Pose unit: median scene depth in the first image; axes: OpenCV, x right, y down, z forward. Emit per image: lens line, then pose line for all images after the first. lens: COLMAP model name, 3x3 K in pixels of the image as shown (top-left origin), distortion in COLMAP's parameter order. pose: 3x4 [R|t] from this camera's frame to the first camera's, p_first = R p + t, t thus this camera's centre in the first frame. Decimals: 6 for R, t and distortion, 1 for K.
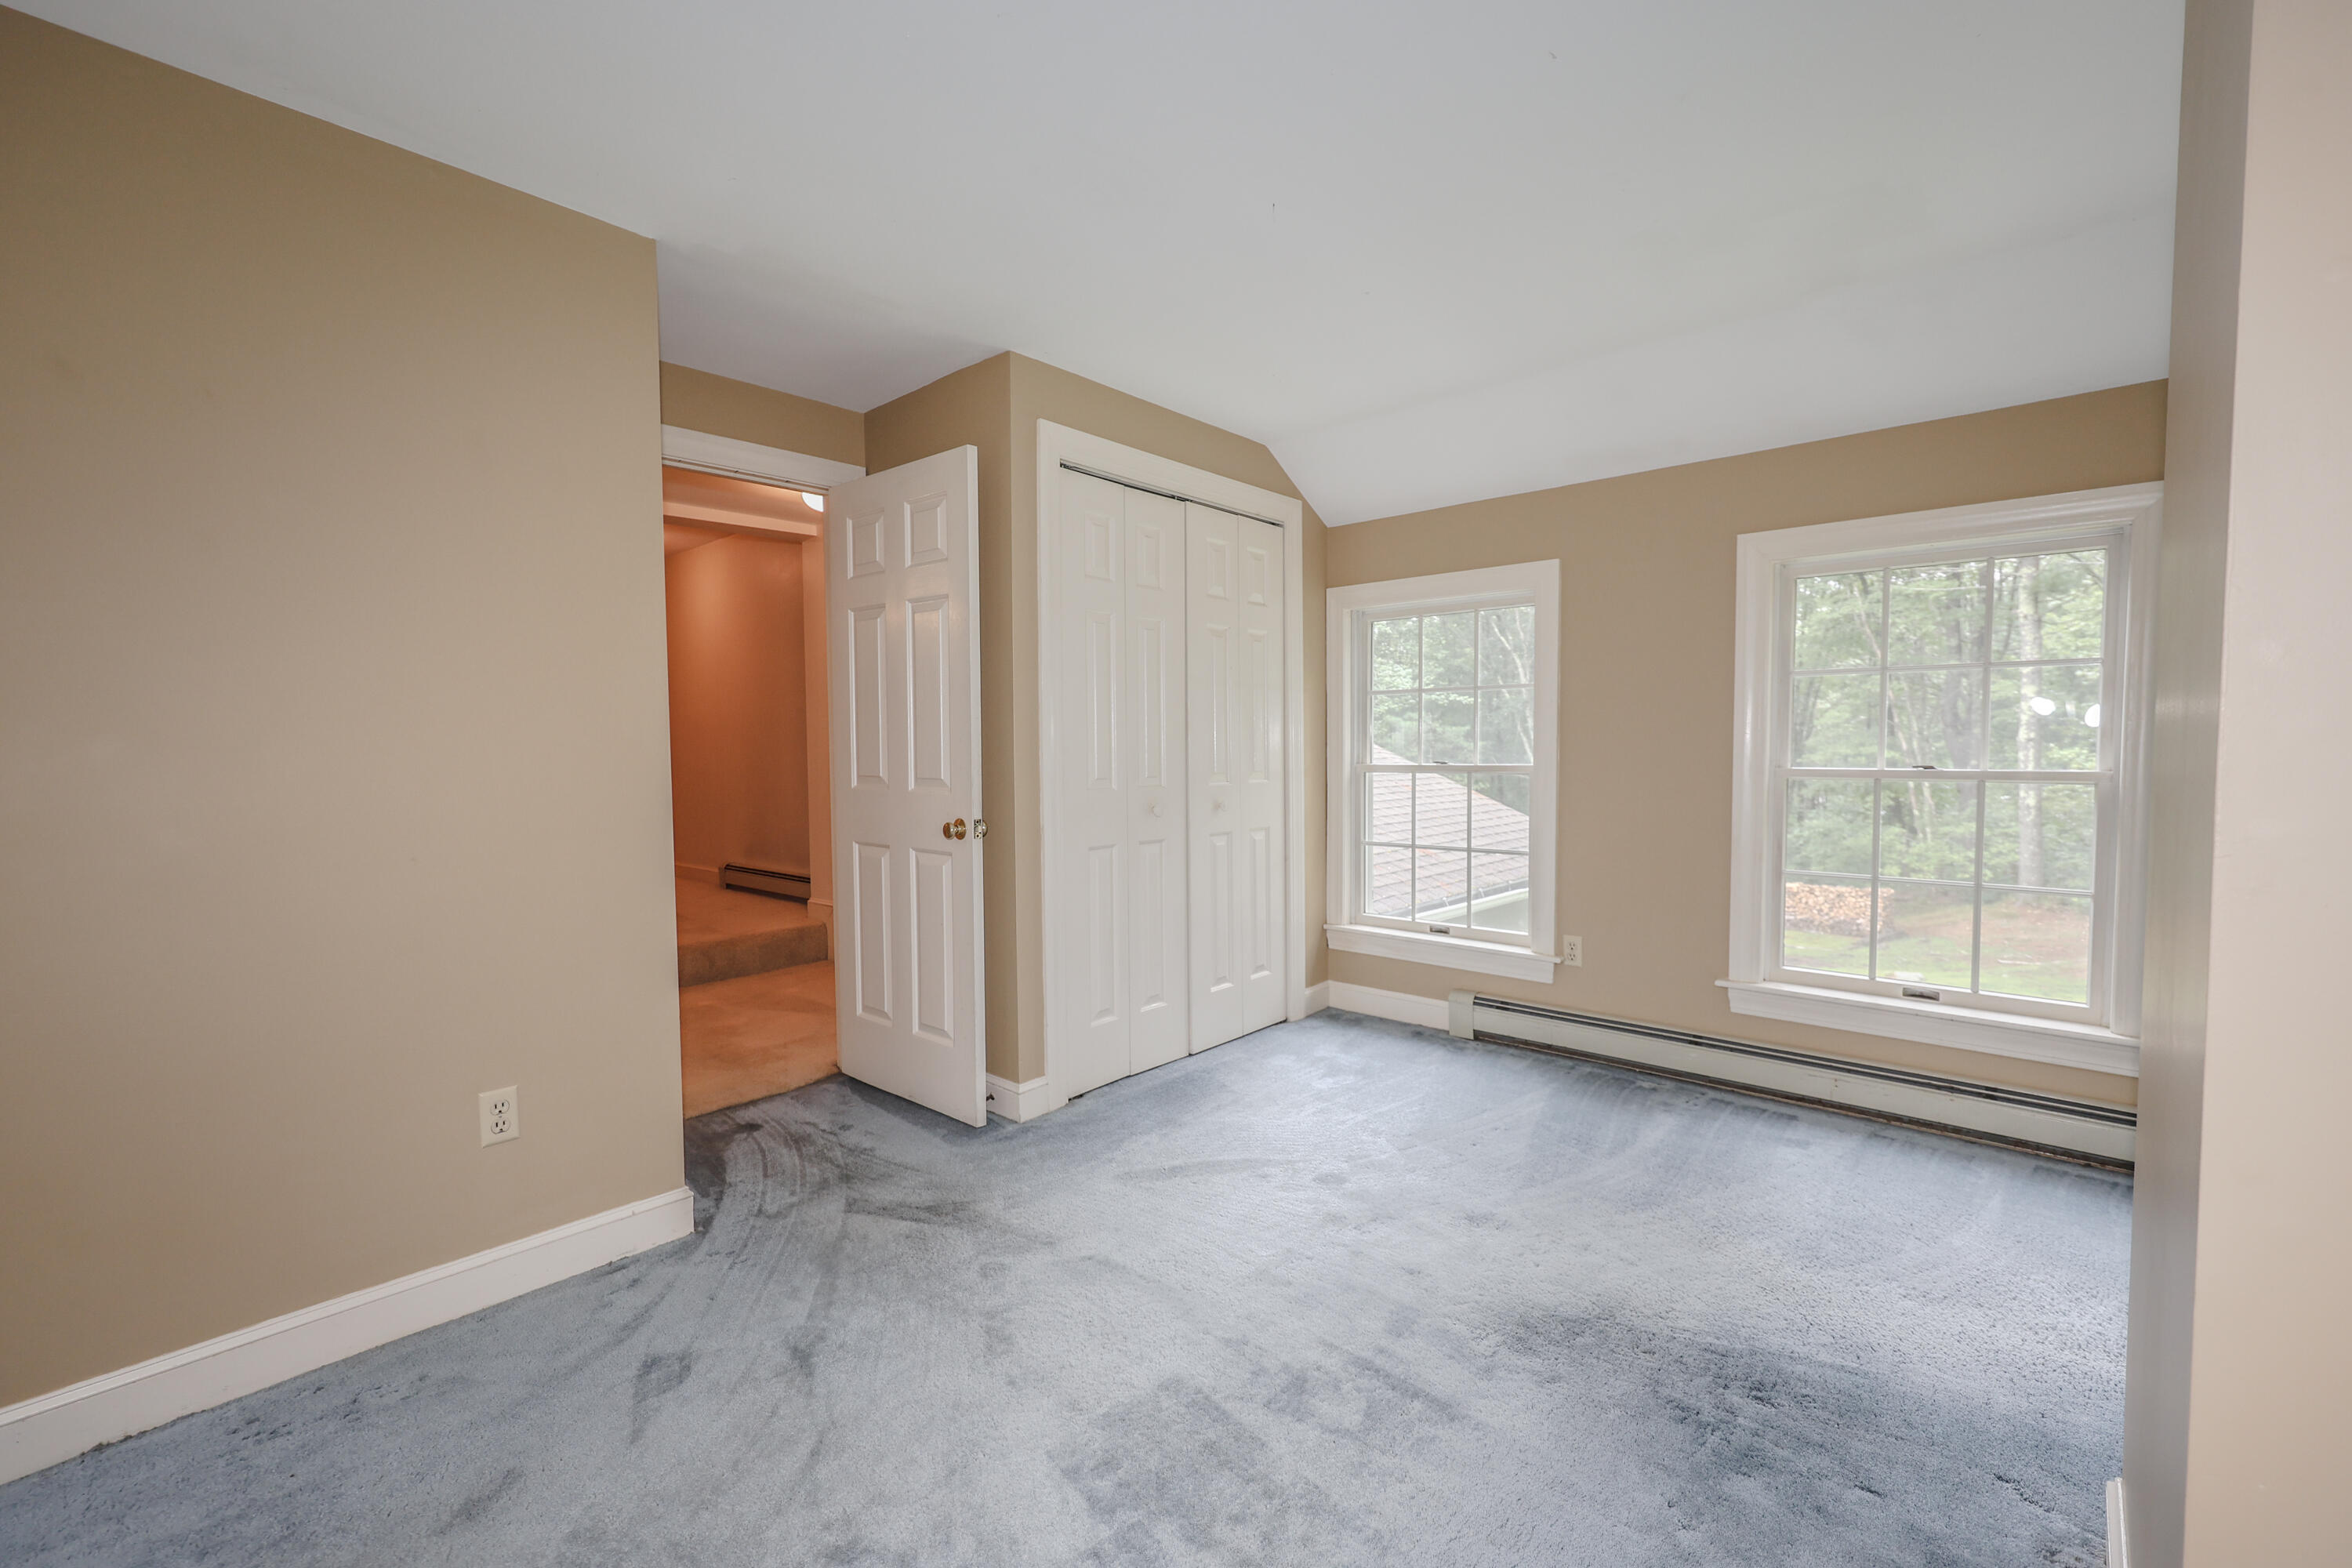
lens RADIAL K [[968.7, 0, 1183.7], [0, 968.7, 788.6], [0, 0, 1]] dist [-0.000733, 0.000097]
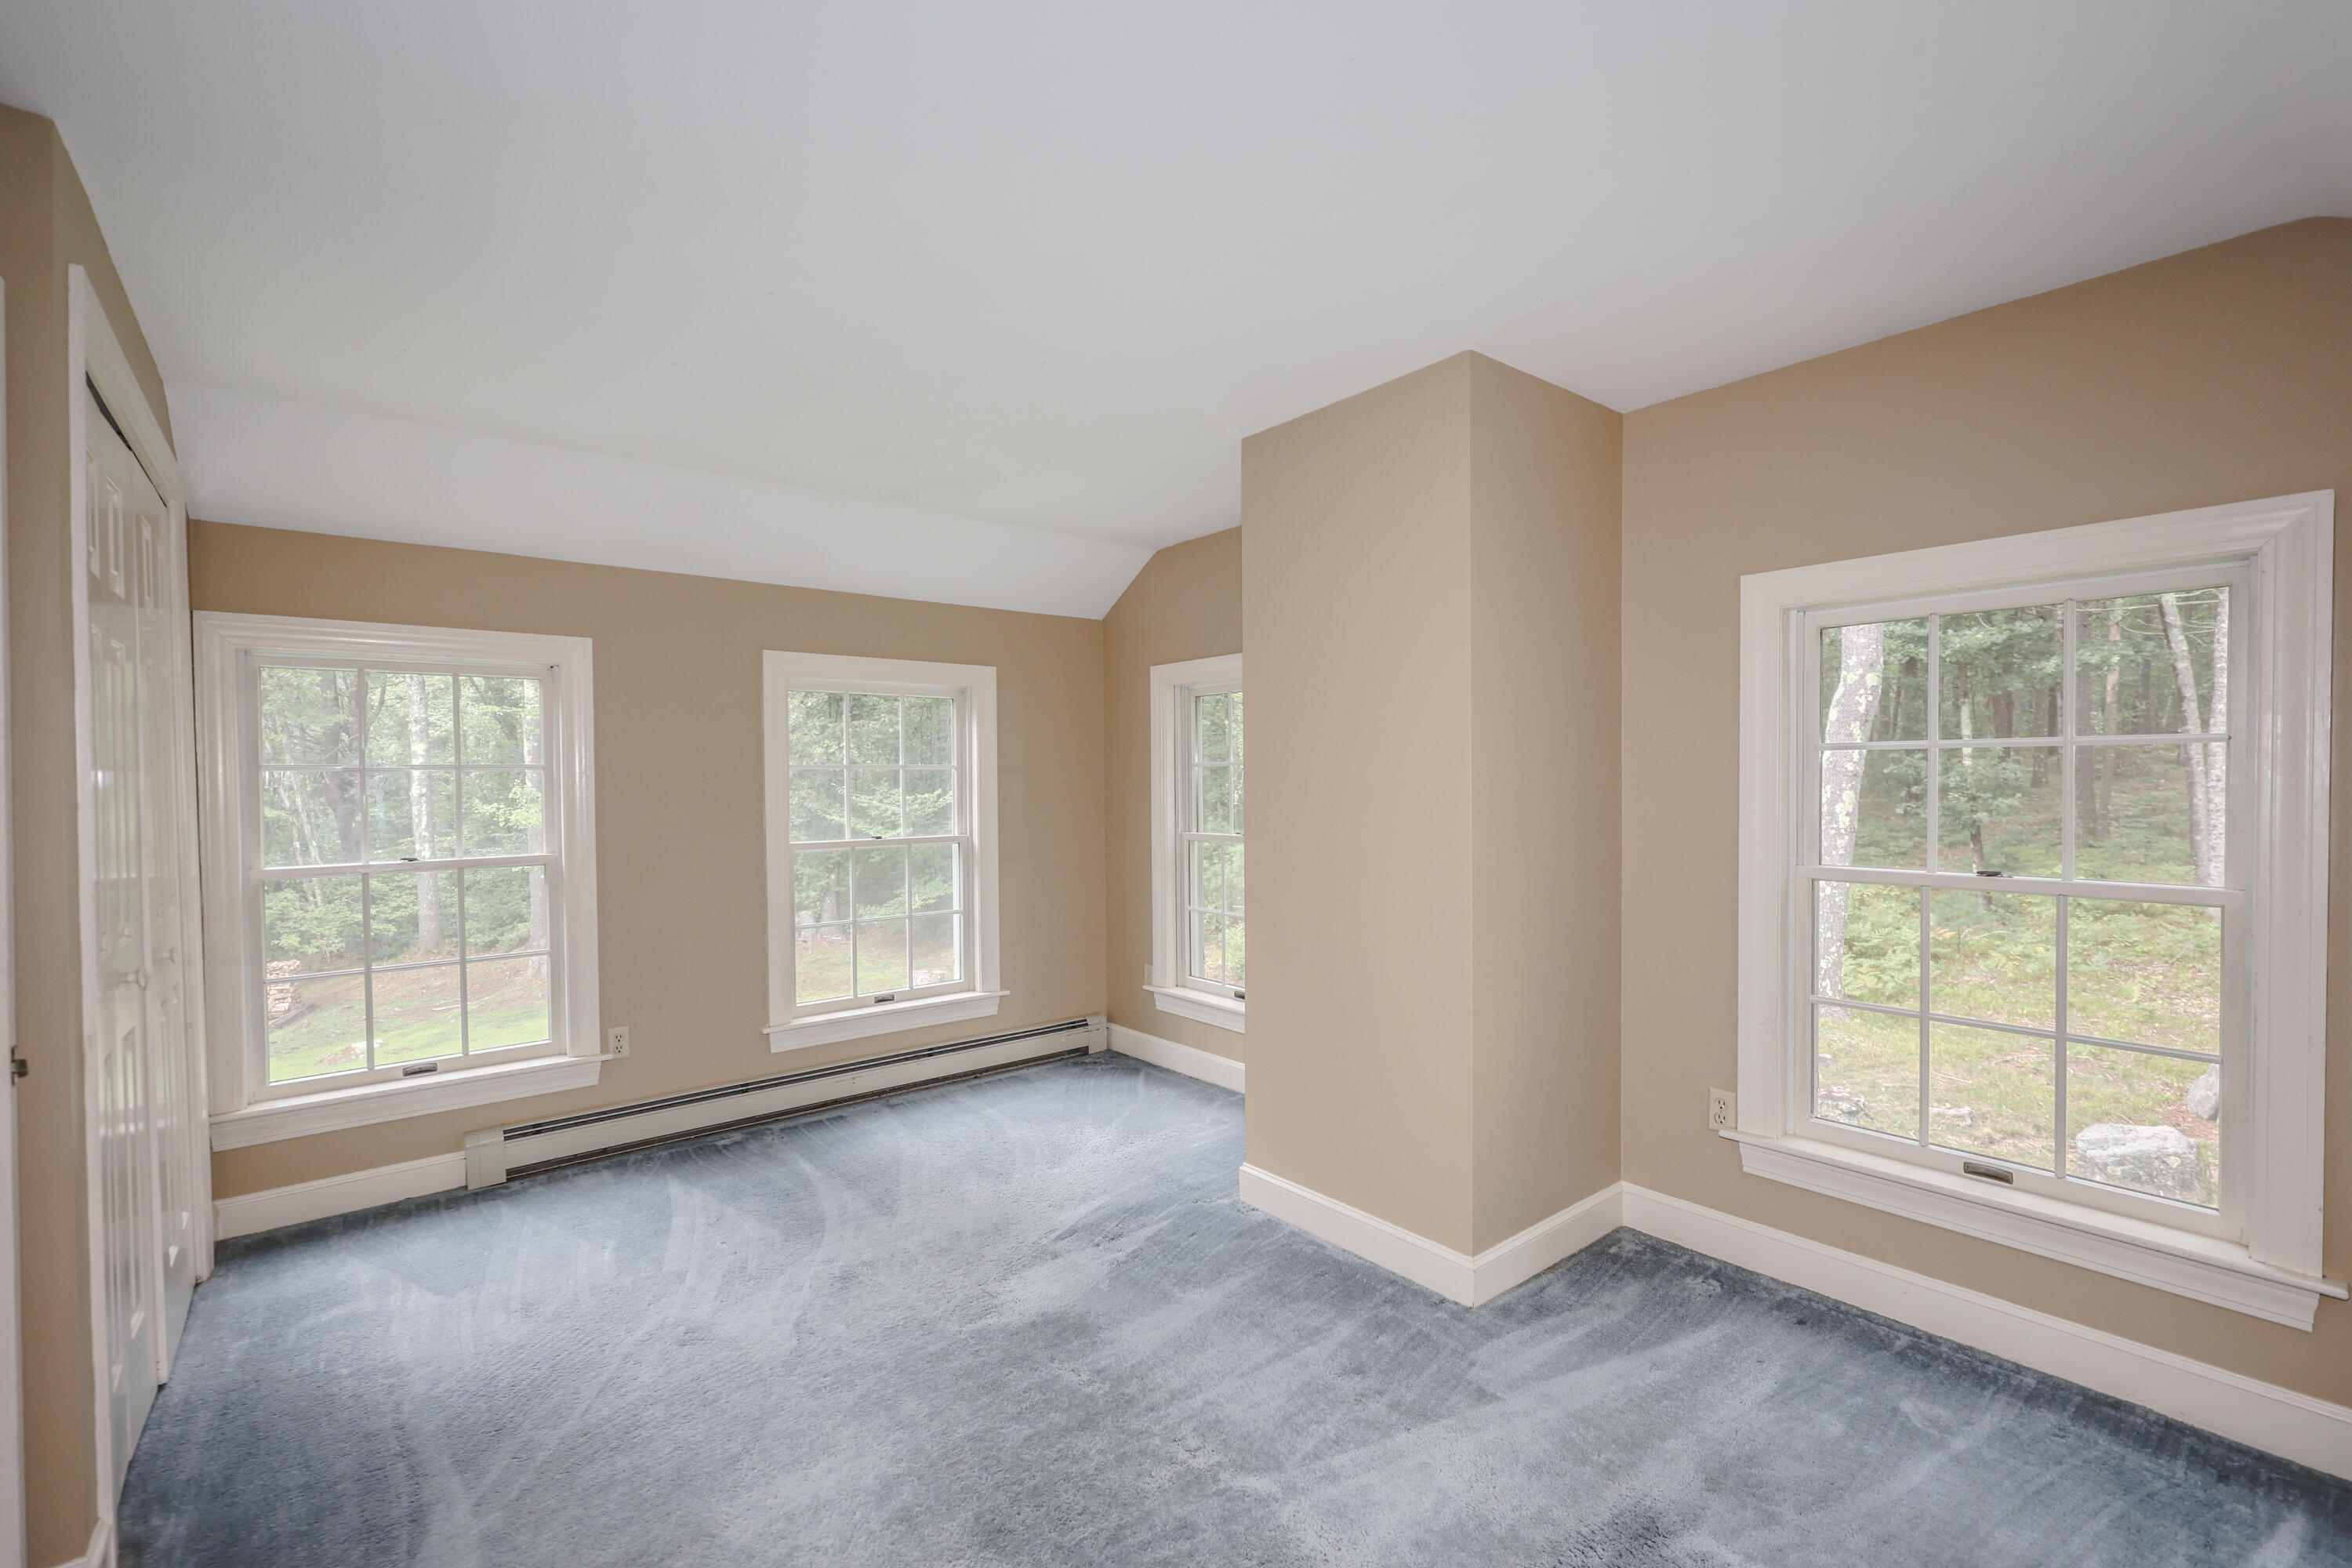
lens RADIAL K [[968.7, 0, 1180.7], [0, 968.7, 789.2], [0, 0, 1]] dist [-0.000733, 0.000097]
pose [[0.164638, -0.000765, 0.986354, -0.489786], [0.055335, 0.998432, -0.008462, -0.049627], [-0.984801, 0.055973, 0.164422, 0.287855]]
